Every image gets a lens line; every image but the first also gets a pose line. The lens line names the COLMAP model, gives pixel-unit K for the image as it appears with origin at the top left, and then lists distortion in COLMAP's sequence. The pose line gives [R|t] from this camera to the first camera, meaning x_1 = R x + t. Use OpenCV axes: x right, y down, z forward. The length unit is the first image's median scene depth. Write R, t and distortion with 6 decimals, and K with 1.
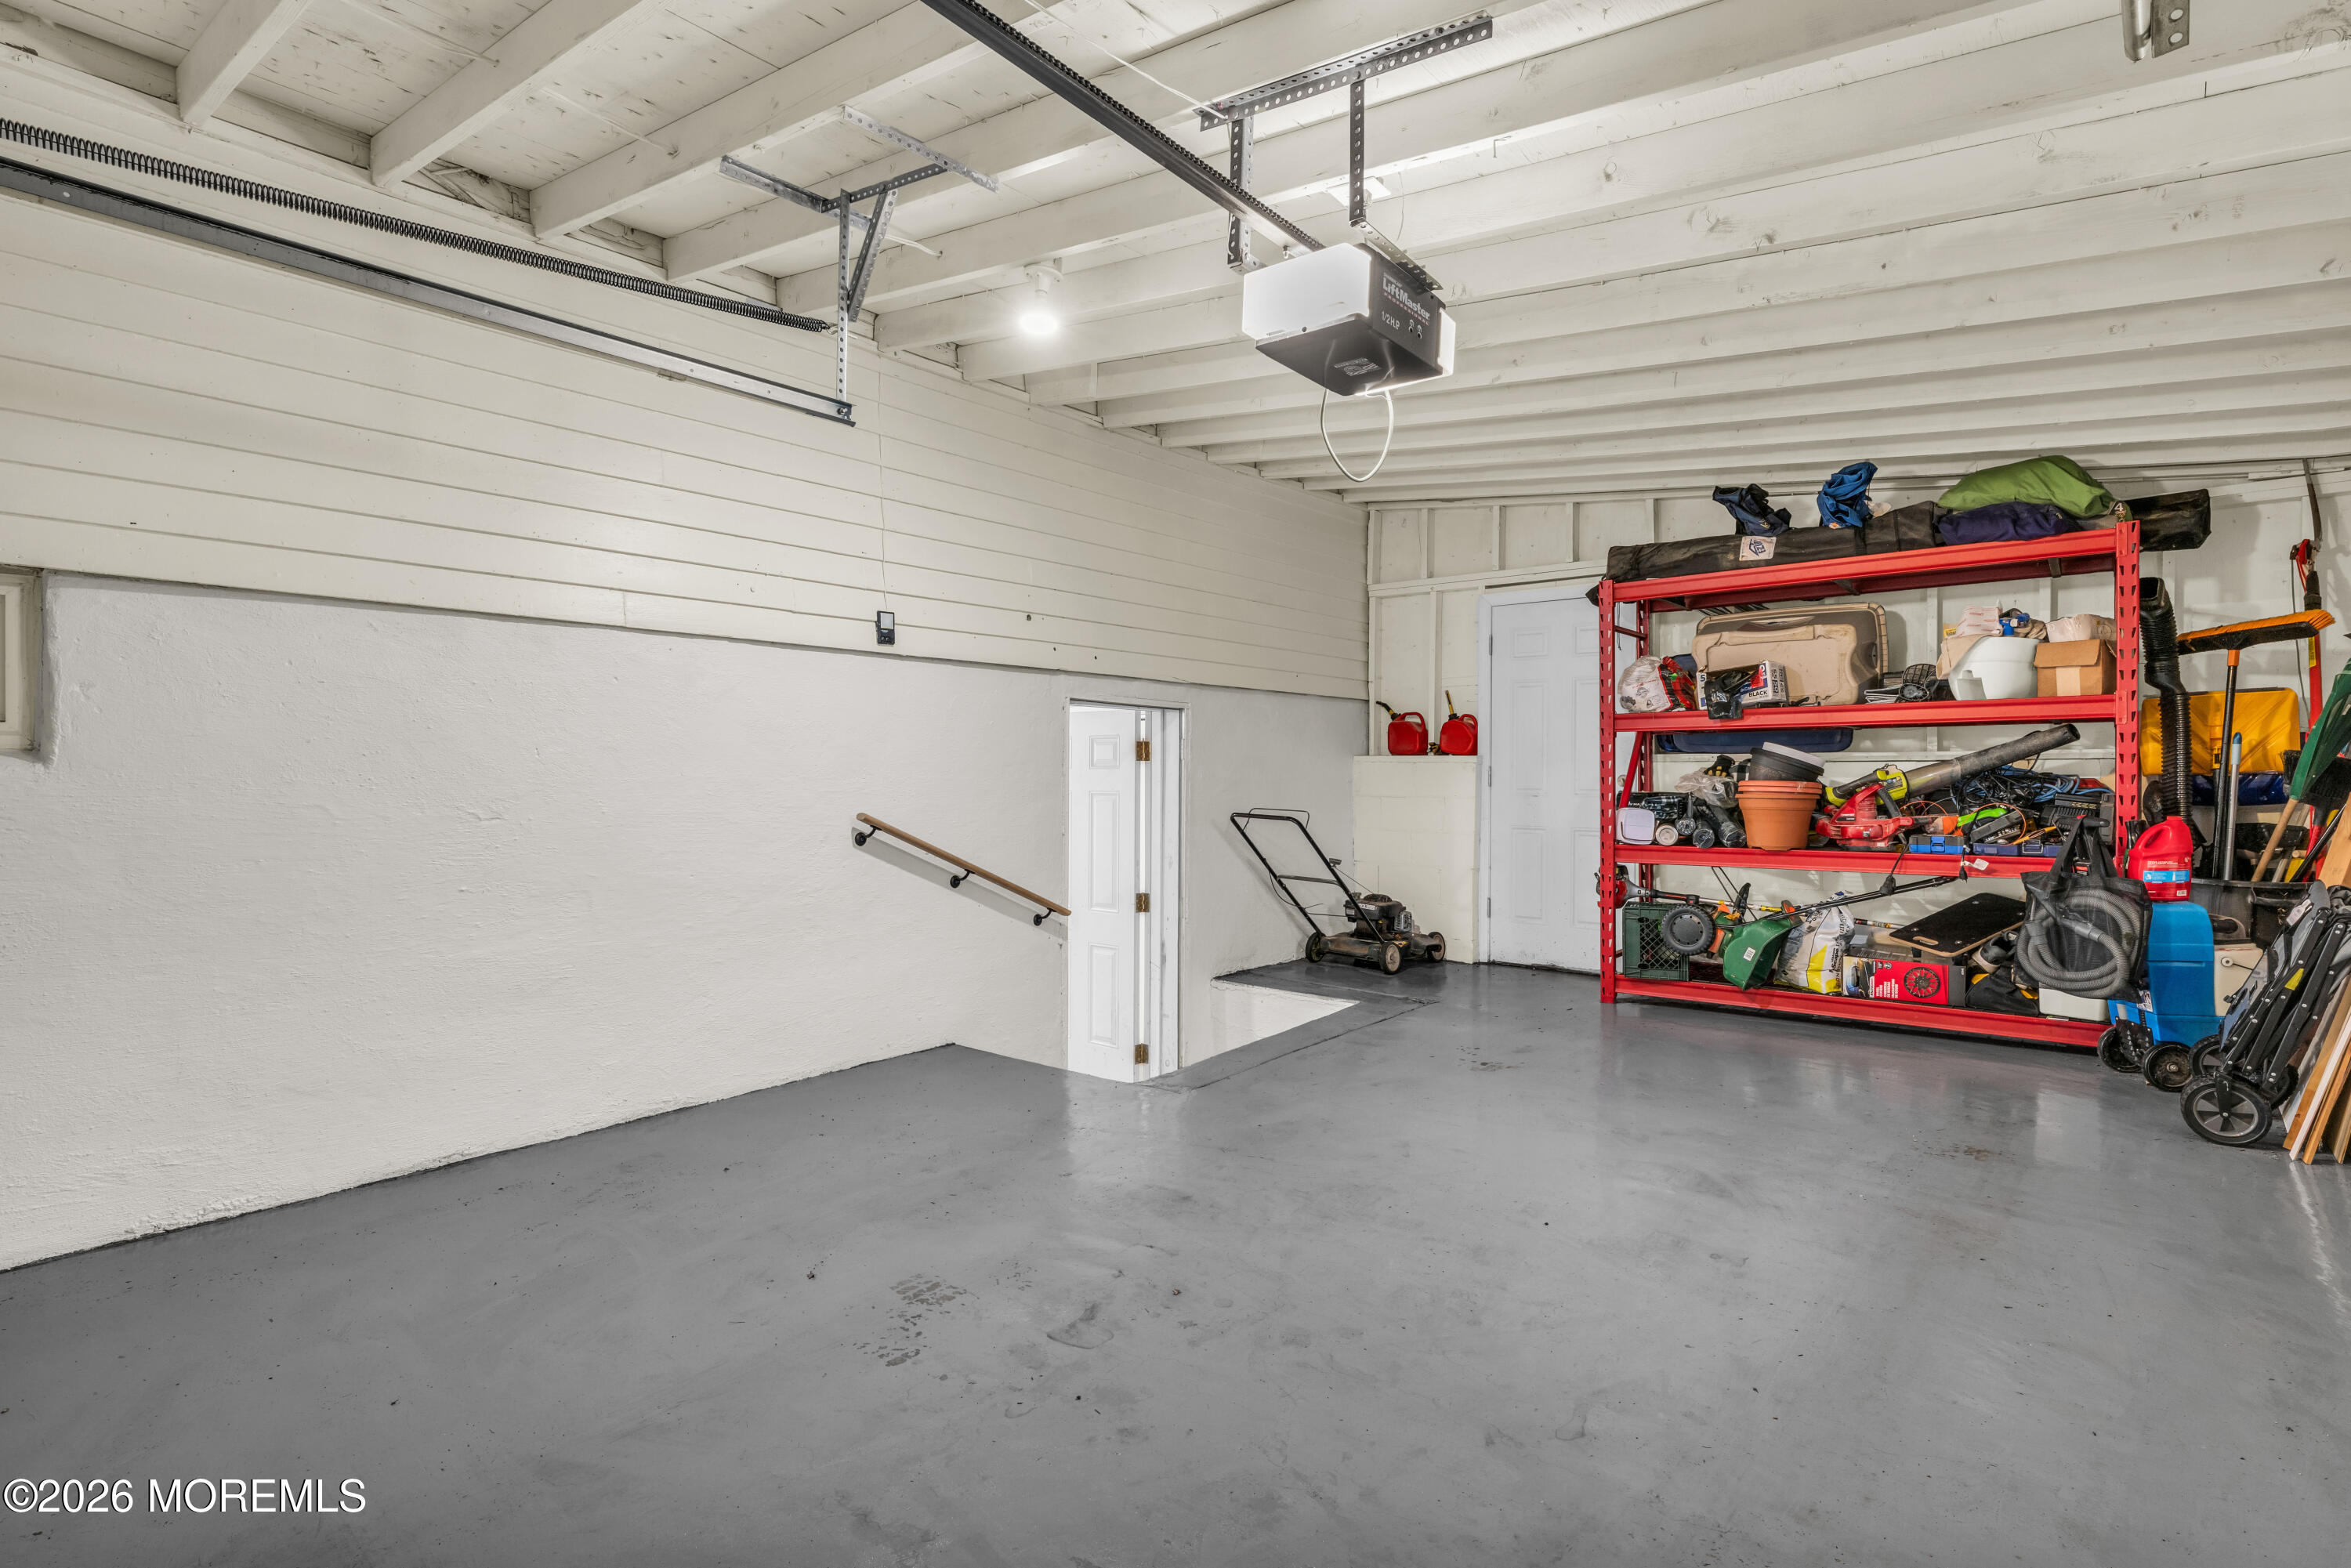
lens RADIAL K [[1034.9, 0, 1172.7], [0, 1034.9, 784.2], [0, 0, 1]] dist [-0.000784, -0.000708]
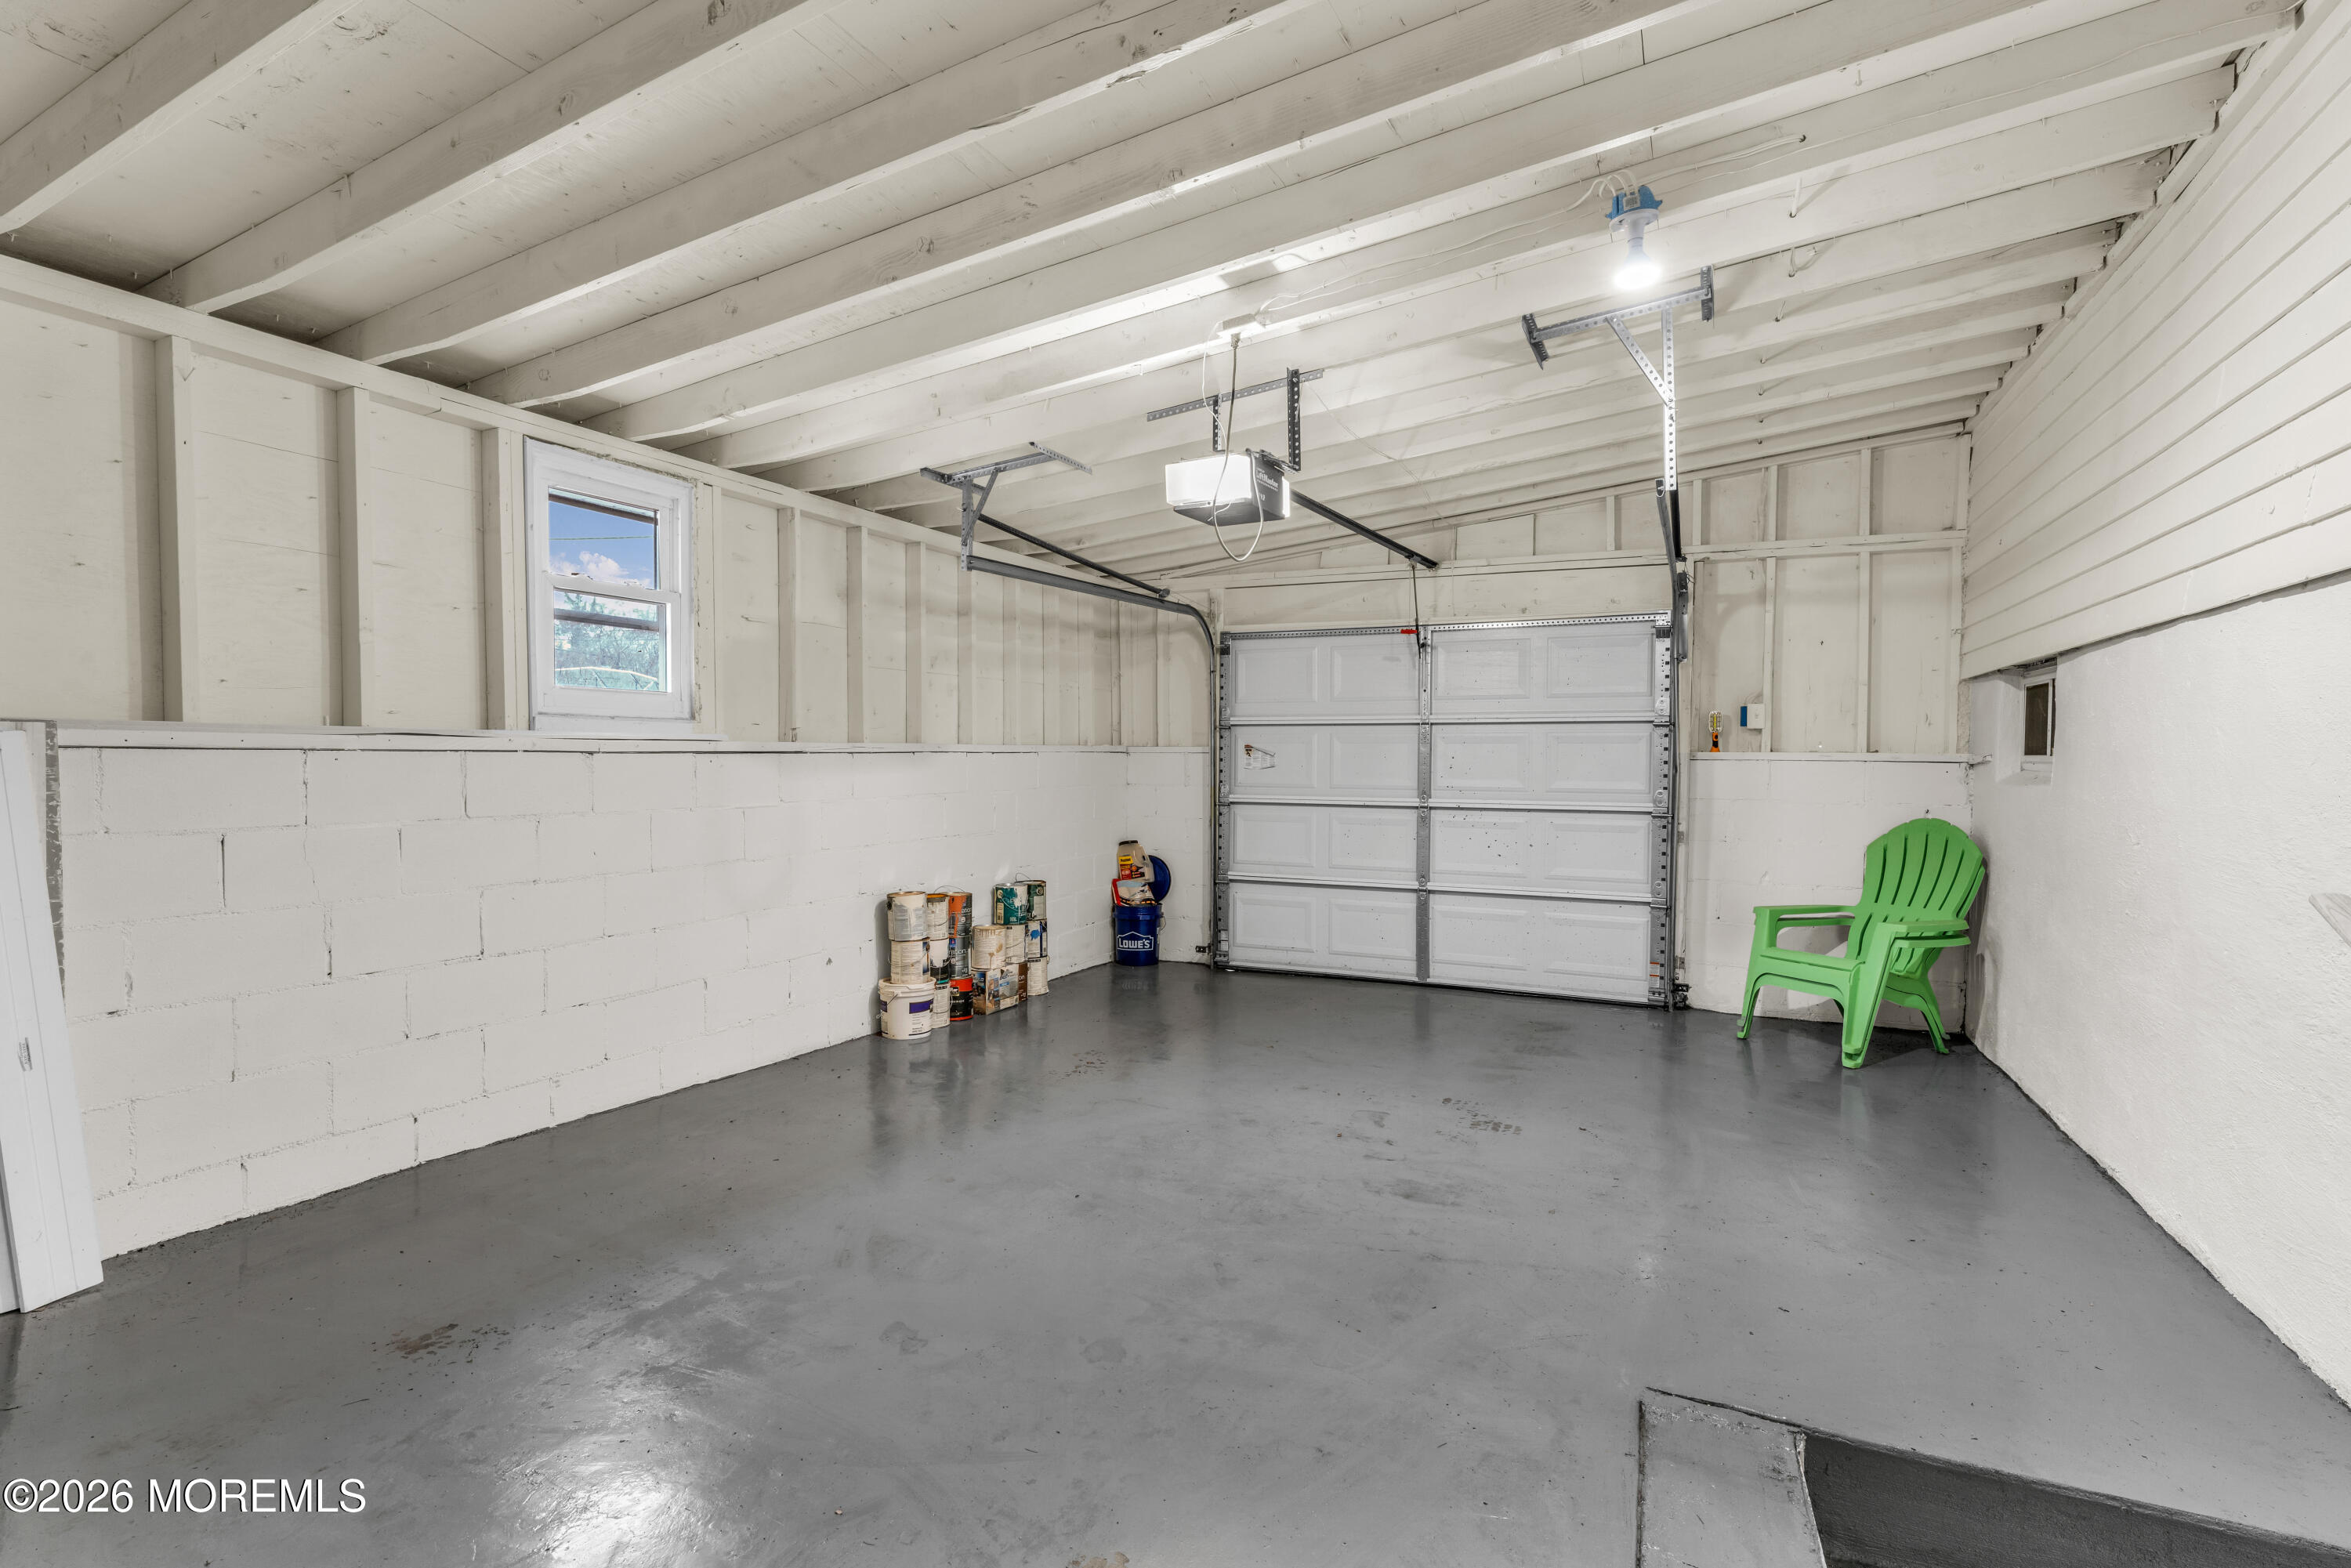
lens RADIAL K [[1034.9, 0, 1172.7], [0, 1034.9, 784.2], [0, 0, 1]] dist [-0.000784, -0.000708]
pose [[-0.960013, 0.001277, -0.279954, 0.618914], [-0.005766, 0.999687, 0.024335, -0.043223], [0.279897, 0.024976, -0.959705, 2.246565]]
